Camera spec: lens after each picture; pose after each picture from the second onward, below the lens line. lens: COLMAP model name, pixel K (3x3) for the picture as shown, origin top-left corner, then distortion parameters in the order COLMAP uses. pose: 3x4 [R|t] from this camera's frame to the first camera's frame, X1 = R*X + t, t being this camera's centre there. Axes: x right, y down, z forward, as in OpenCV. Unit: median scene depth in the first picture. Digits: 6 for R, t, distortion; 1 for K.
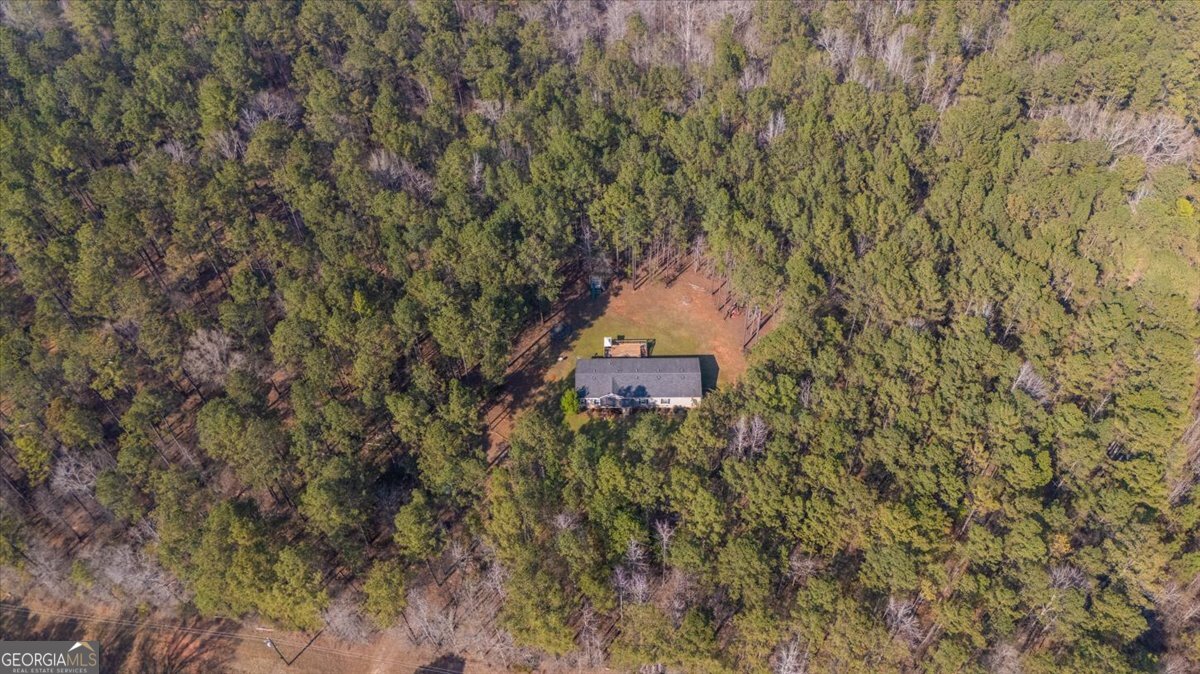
lens RADIAL K [[891.3, 0, 598.2], [0, 891.3, 338.0], [0, 0, 1]] dist [0.013682, -0.013317]
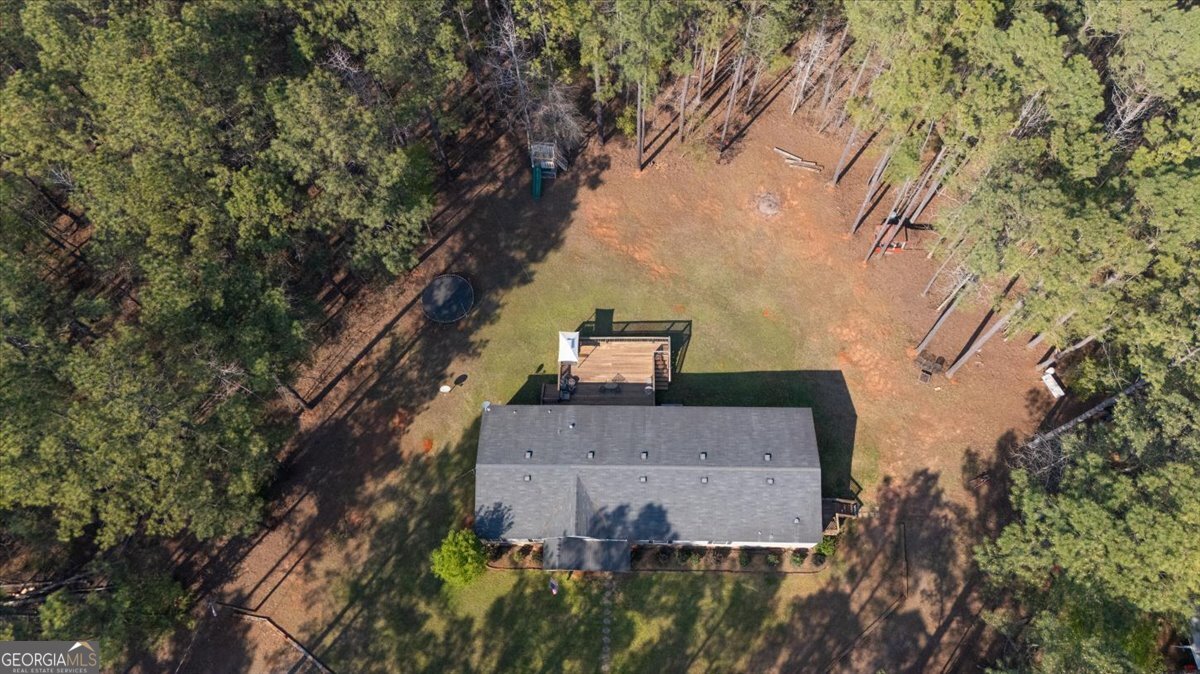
lens RADIAL K [[891.3, 0, 596.7], [0, 891.3, 336.5], [0, 0, 1]] dist [0.013682, -0.013317]
pose [[0.999987, 0.004509, 0.002434, 0.022018], [-0.005061, 0.943382, 0.331670, -0.124688], [-0.000801, -0.331678, 0.943392, 0.643474]]
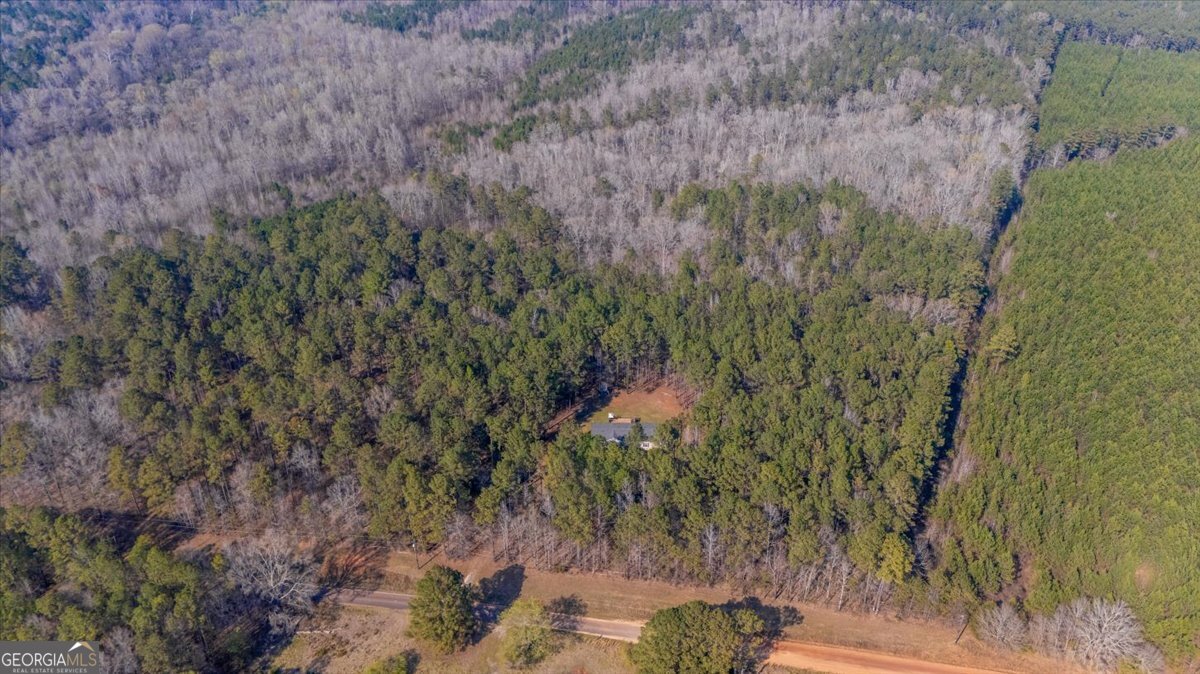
lens RADIAL K [[891.3, 0, 602.3], [0, 891.3, 338.8], [0, 0, 1]] dist [0.013682, -0.013317]
pose [[0.999633, 0.025249, 0.009766, -0.025018], [-0.020758, 0.946434, -0.322229, 0.397541], [-0.017379, 0.321908, 0.946611, -0.590500]]
